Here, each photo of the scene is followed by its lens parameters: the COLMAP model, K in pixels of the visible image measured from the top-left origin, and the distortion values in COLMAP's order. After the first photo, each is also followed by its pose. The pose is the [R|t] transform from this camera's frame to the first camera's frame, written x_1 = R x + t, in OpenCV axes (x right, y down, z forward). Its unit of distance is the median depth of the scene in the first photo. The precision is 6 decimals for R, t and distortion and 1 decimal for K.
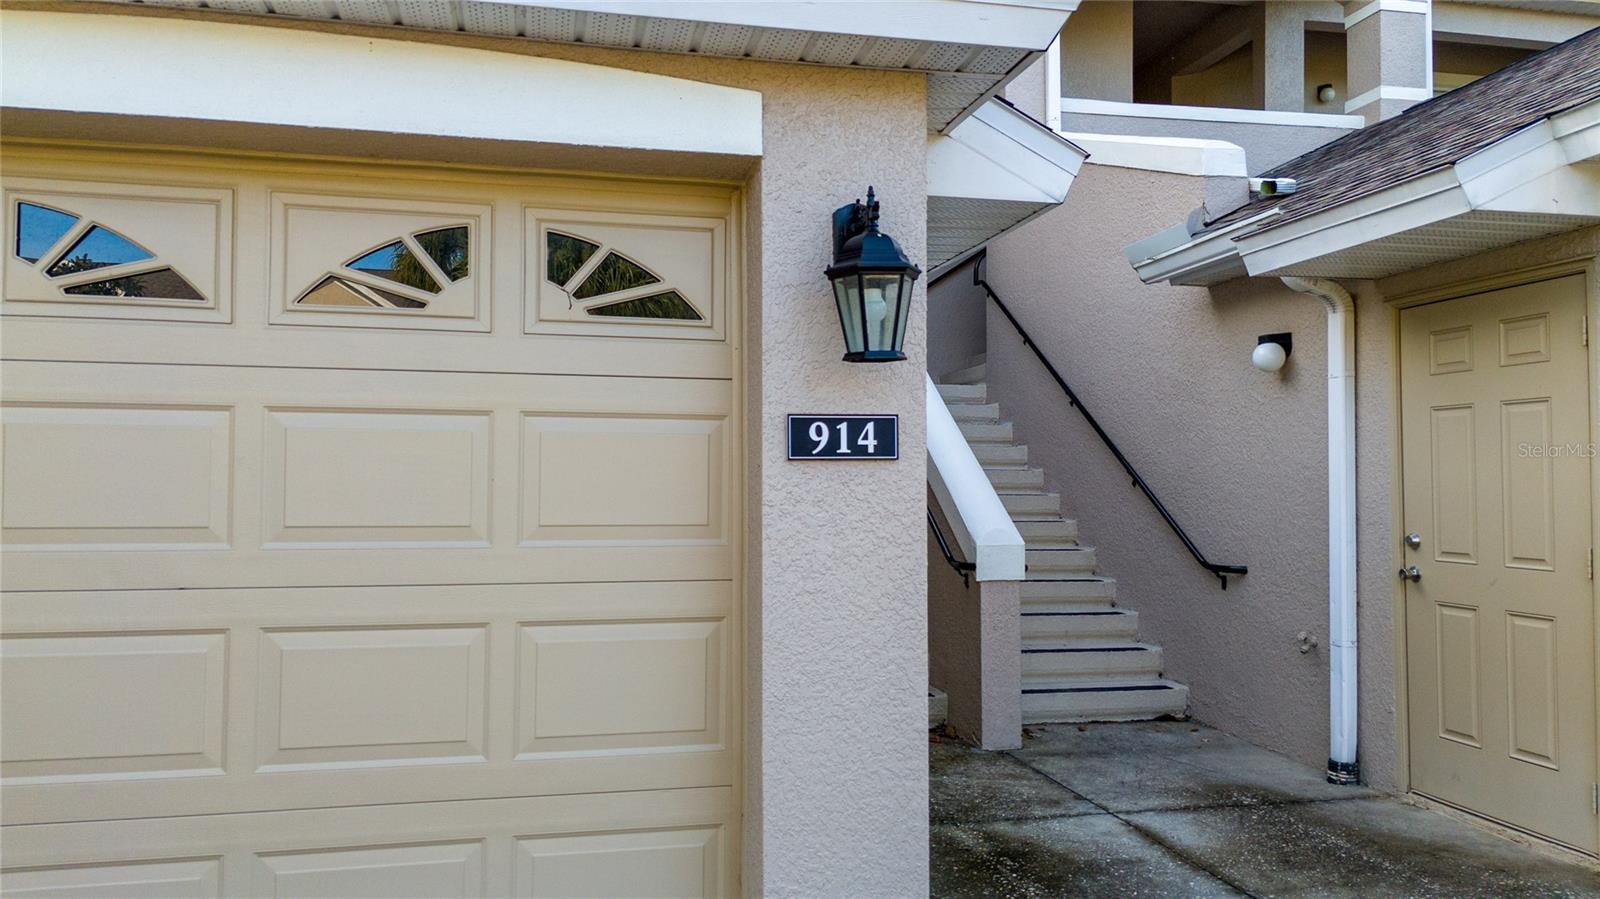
lens RADIAL K [[1177.0, 0, 807.2], [0, 1177.0, 445.3], [0, 0, 1]] dist [0.090212, -0.112366]
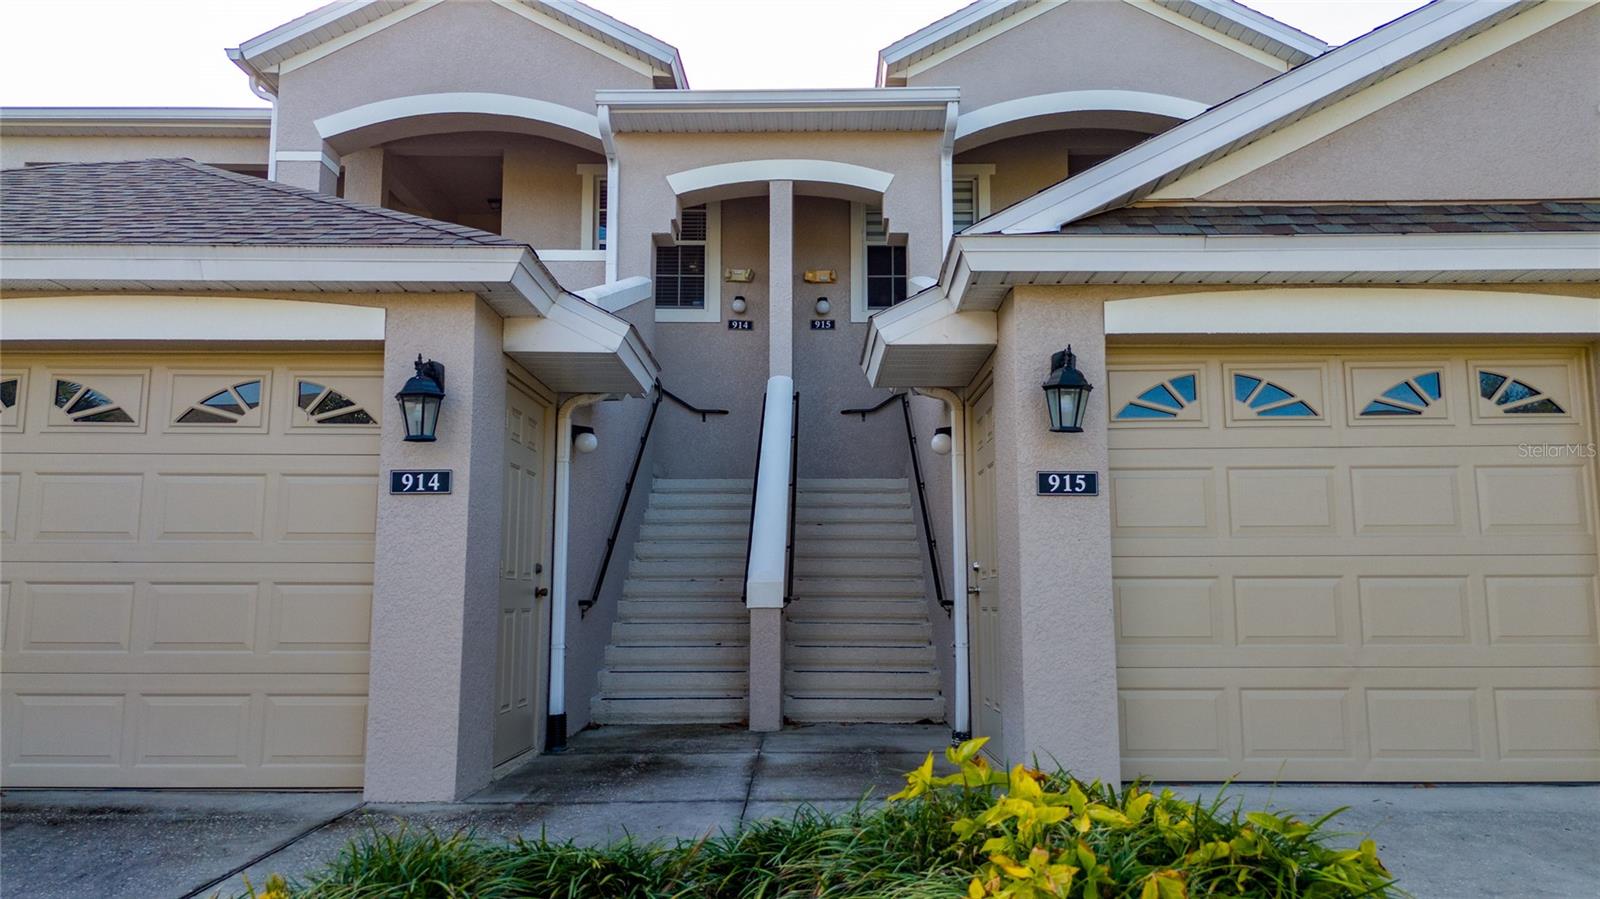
lens RADIAL K [[1177.0, 0, 807.2], [0, 1177.0, 445.3], [0, 0, 1]] dist [0.090212, -0.112366]
pose [[0.975119, -0.028946, -0.219783, 1.063334], [0.006313, 0.994662, -0.102992, 0.135663], [0.221591, 0.099042, 0.970097, -0.732493]]
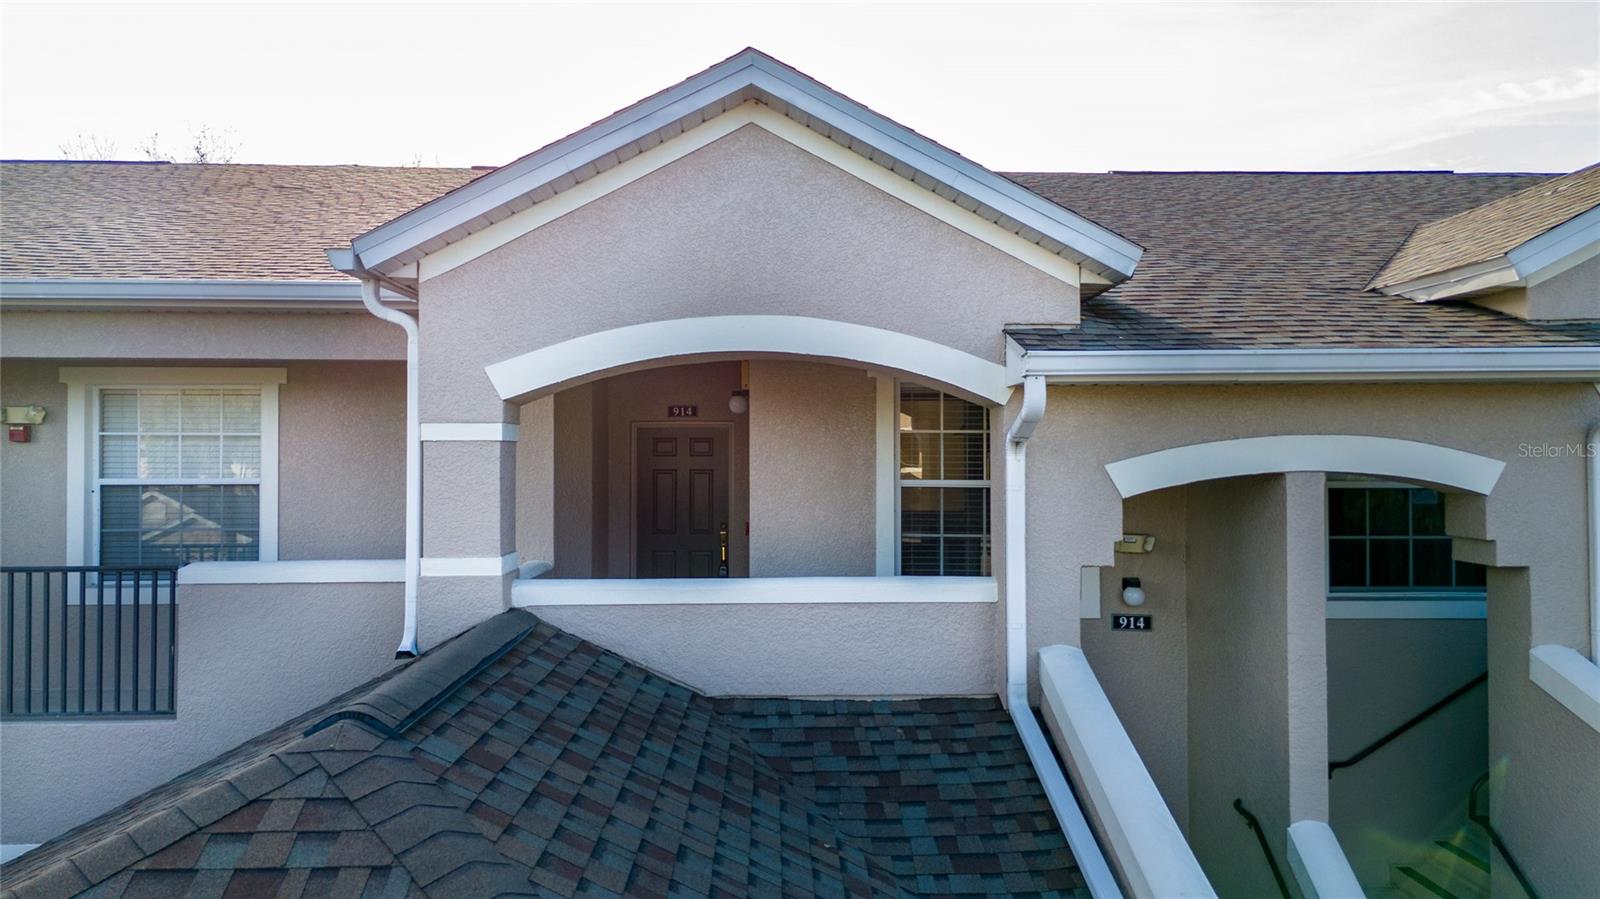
lens RADIAL K [[1177.0, 0, 807.2], [0, 1177.0, 445.3], [0, 0, 1]] dist [0.090212, -0.112366]
pose [[0.983867, -0.003314, -0.178871, -0.451359], [0.007791, 0.999674, 0.024333, -1.319208], [0.178732, -0.025334, 0.983572, 0.629947]]
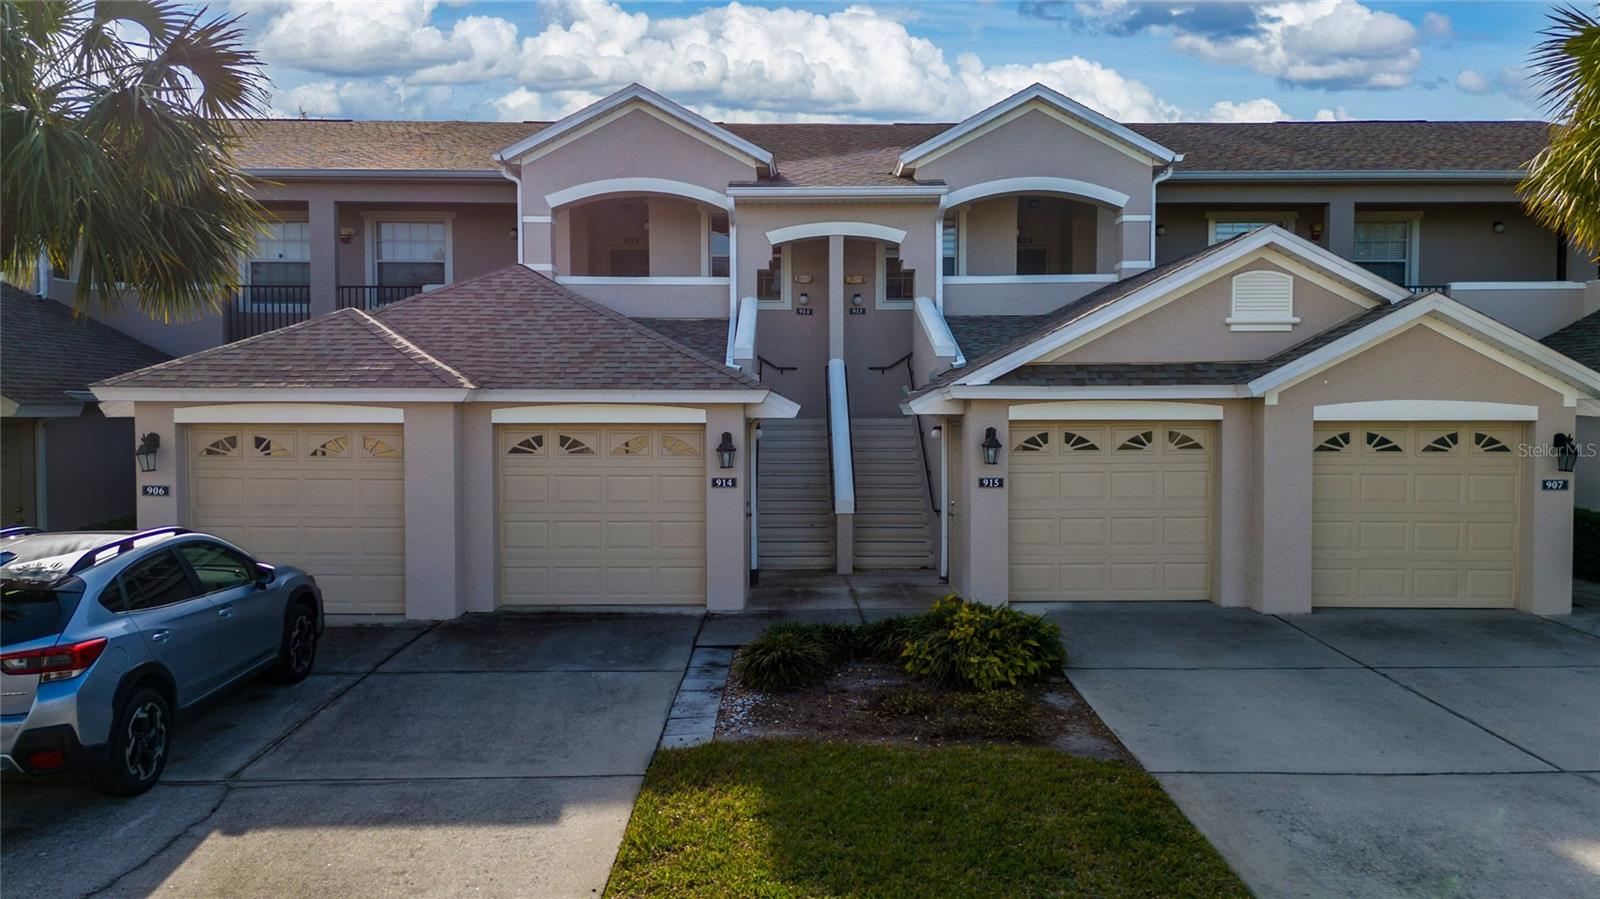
lens RADIAL K [[1177.0, 0, 807.2], [0, 1177.0, 445.3], [0, 0, 1]] dist [0.090212, -0.112366]
pose [[0.979549, 0.005645, -0.201127, 1.274843], [0.006828, 0.998098, 0.061266, -0.433105], [0.201090, -0.061386, 0.977647, -3.431670]]
